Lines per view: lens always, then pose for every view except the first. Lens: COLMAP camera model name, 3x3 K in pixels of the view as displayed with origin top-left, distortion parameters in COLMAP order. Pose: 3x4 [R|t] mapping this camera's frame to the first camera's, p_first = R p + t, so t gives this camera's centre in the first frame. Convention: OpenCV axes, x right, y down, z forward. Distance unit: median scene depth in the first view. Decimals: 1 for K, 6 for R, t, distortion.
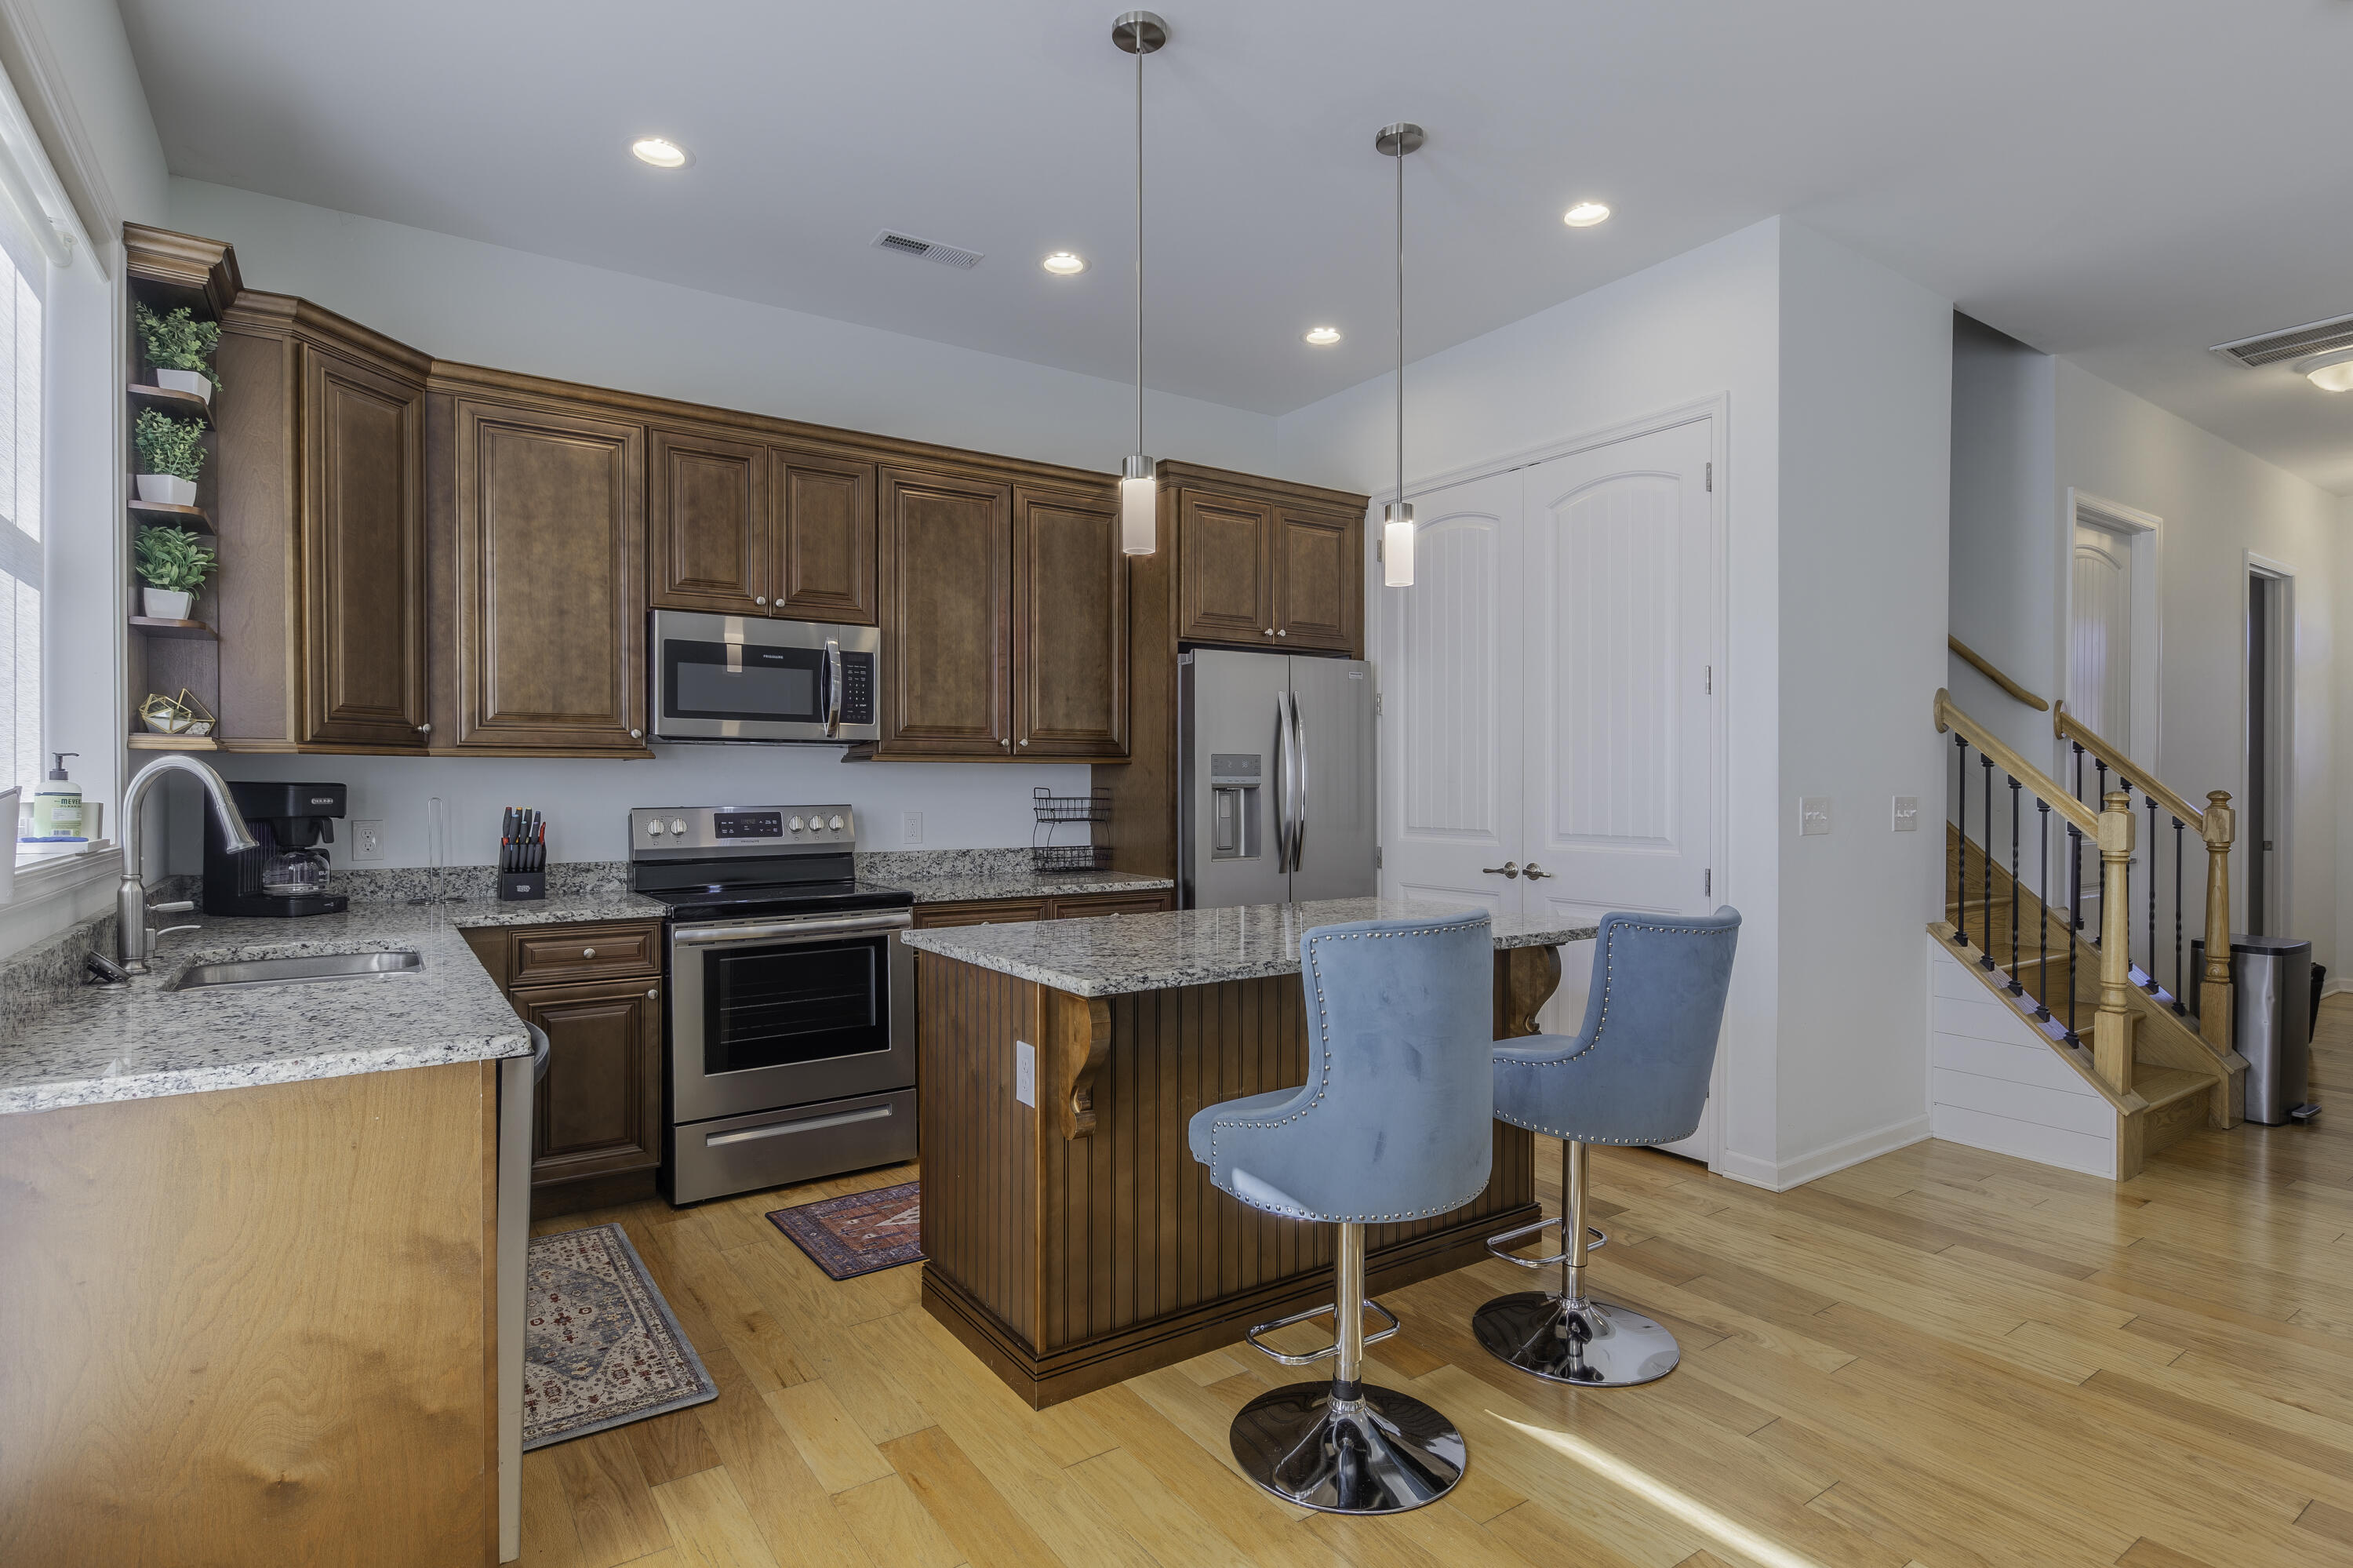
lens RADIAL K [[1192.0, 0, 1176.5], [0, 1192.0, 784.0], [0, 0, 1]] dist [-0.000844, -0.000078]
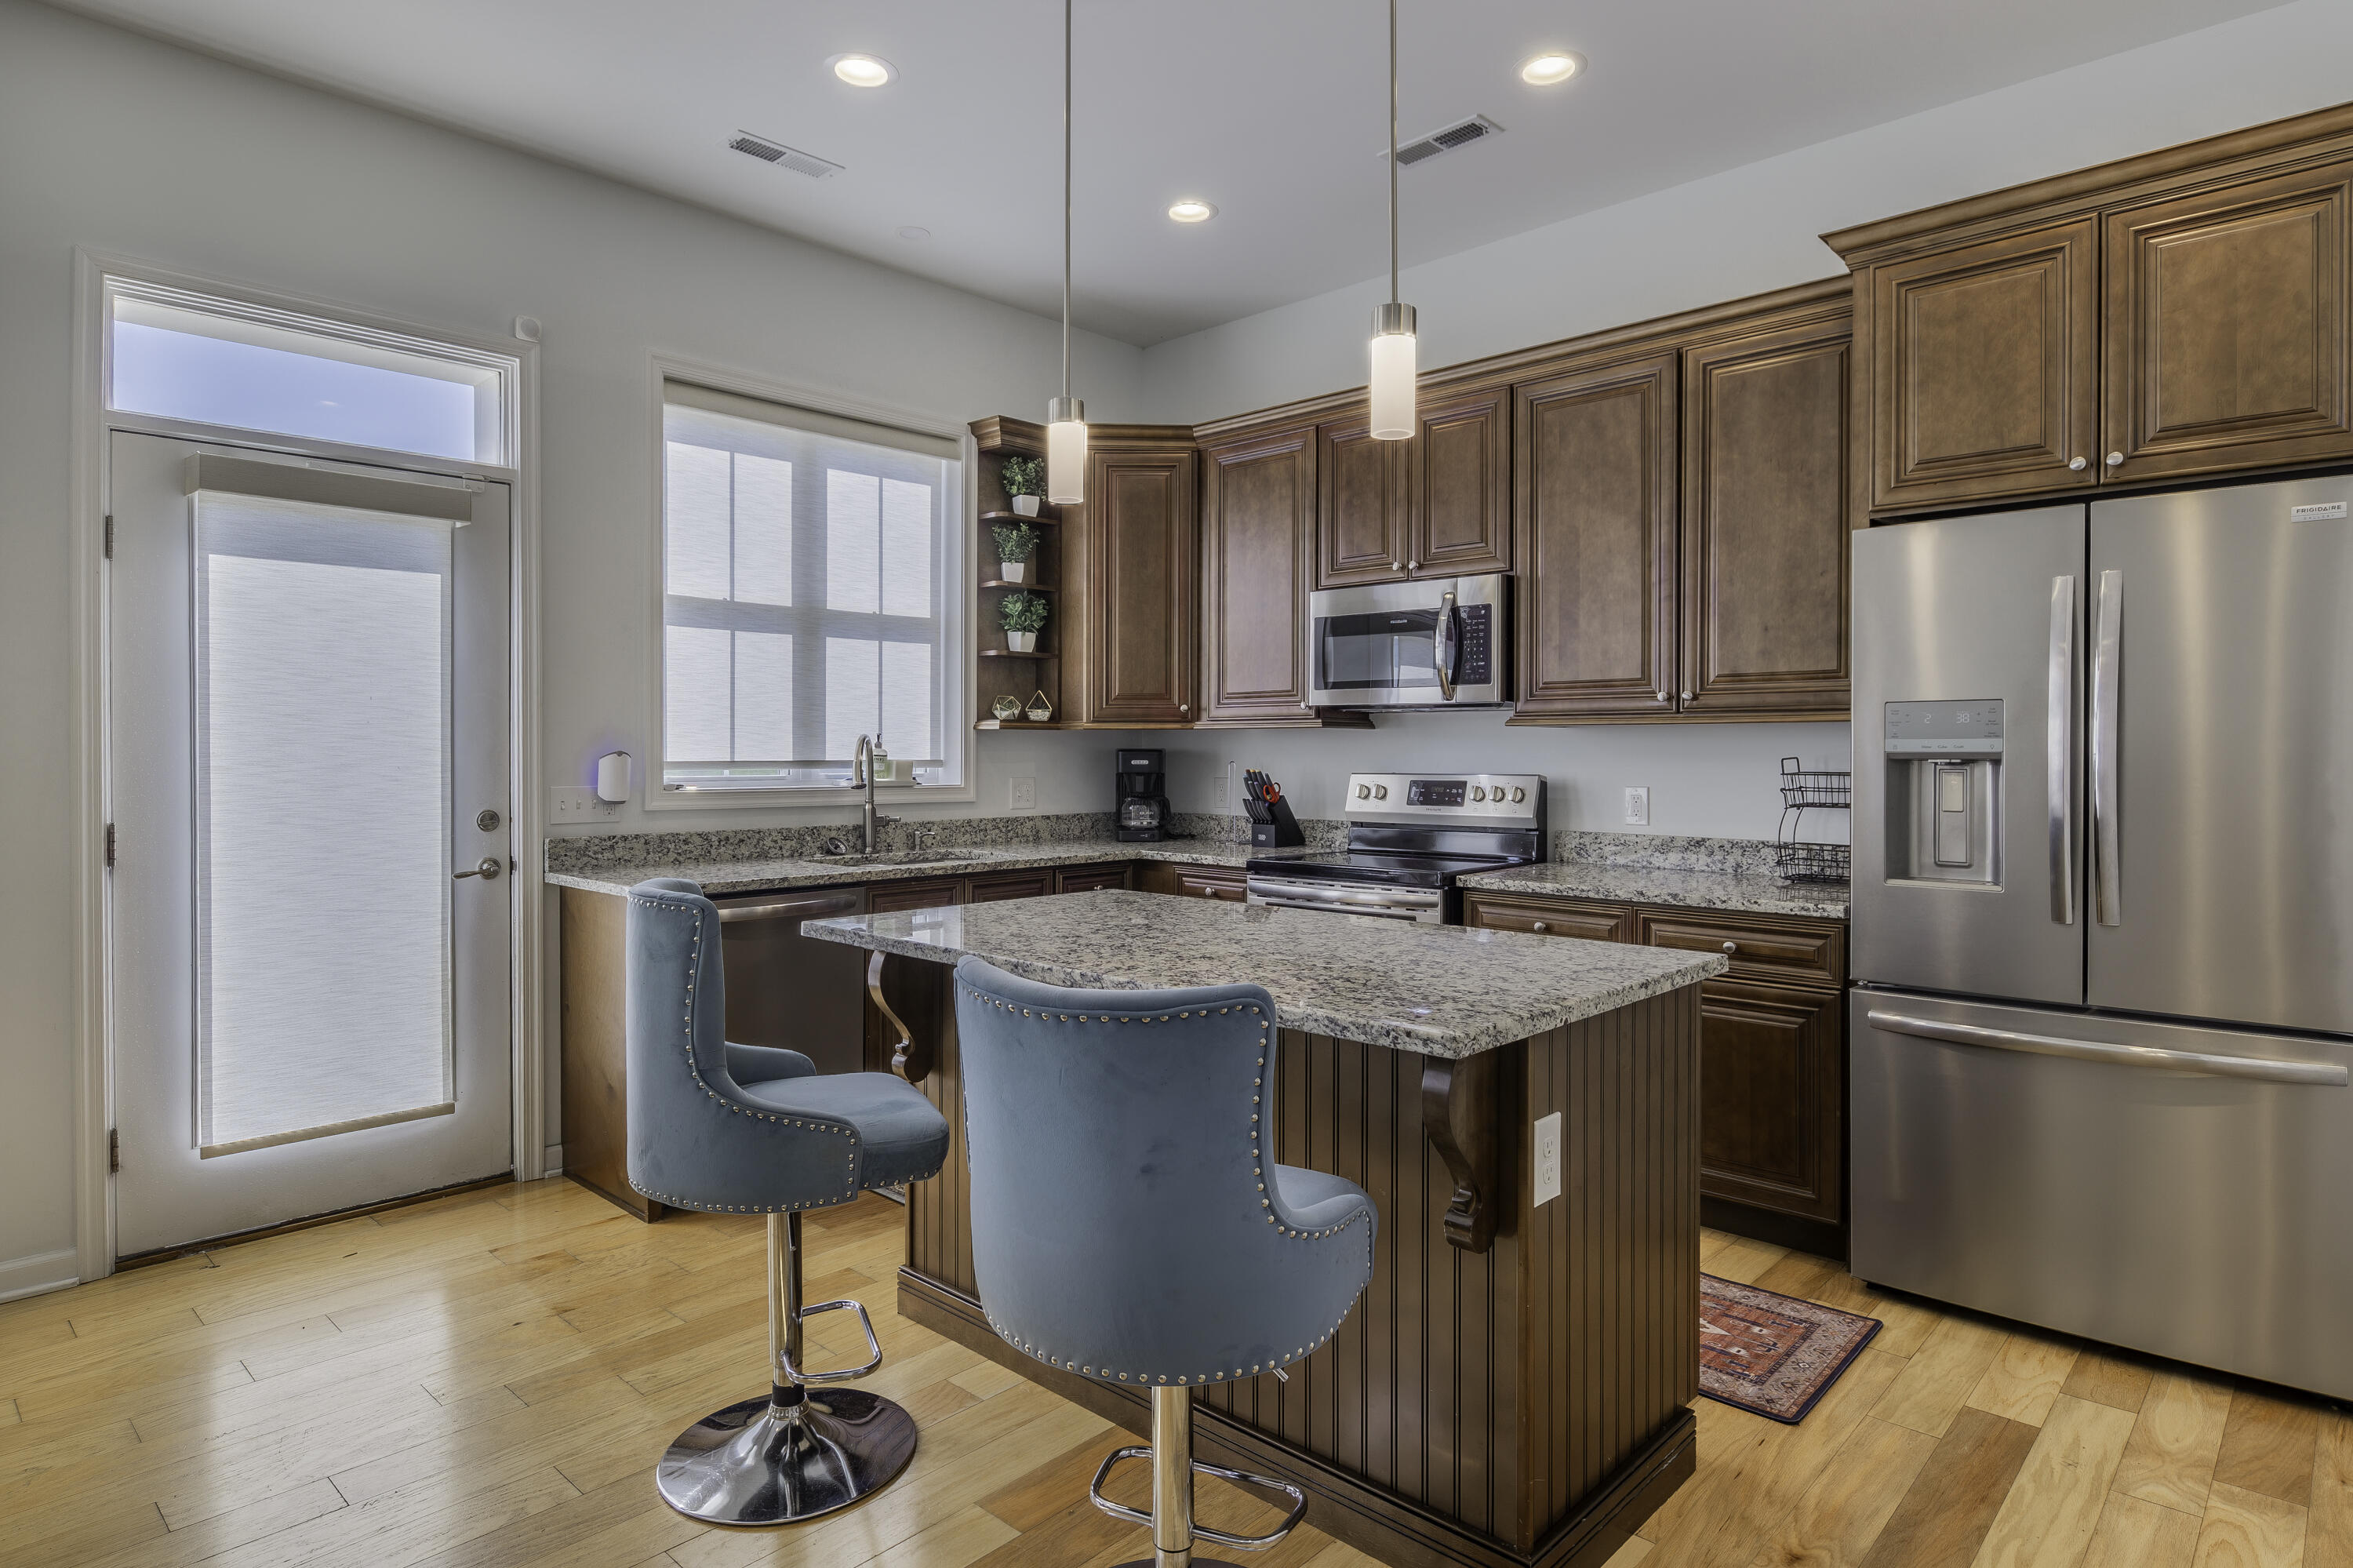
lens RADIAL K [[1299.8, 0, 1179.6], [0, 1299.8, 761.1], [0, 0, 1]] dist [0.002722, -0.011228]
pose [[0.209173, 0.010082, -0.977827, 0.607449], [-0.000486, 0.999948, 0.010206, -0.002480], [0.977879, -0.001660, 0.209167, 0.540460]]
